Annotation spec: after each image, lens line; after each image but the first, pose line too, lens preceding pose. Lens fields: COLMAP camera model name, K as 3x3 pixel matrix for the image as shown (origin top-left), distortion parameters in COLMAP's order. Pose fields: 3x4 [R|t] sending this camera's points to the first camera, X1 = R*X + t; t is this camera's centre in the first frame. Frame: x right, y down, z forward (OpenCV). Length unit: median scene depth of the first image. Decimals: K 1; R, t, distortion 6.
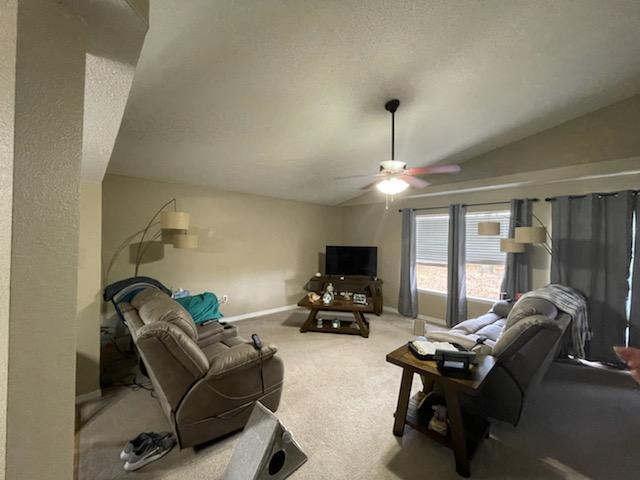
lens RADIAL K [[258.2, 0, 320.4], [0, 258.2, 238.6], [0, 0, 1]] dist [-0.003156, -0.000229]
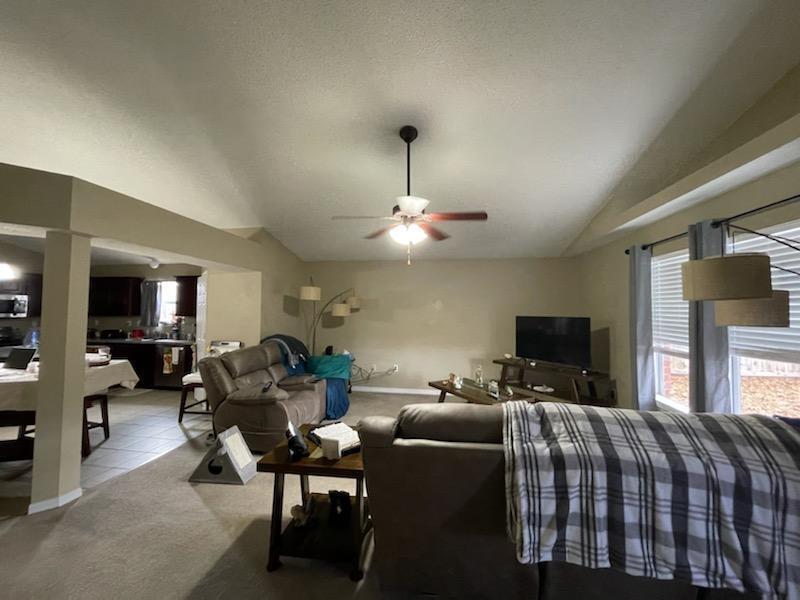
lens RADIAL K [[322.7, 0, 400.6], [0, 322.7, 298.2], [0, 0, 1]] dist [-0.003156, -0.000229]
pose [[0.649750, -0.035702, -0.759309, 0.788653], [-0.000324, 0.998883, -0.047243, 0.035280], [0.760148, 0.030942, 0.649013, 0.296206]]
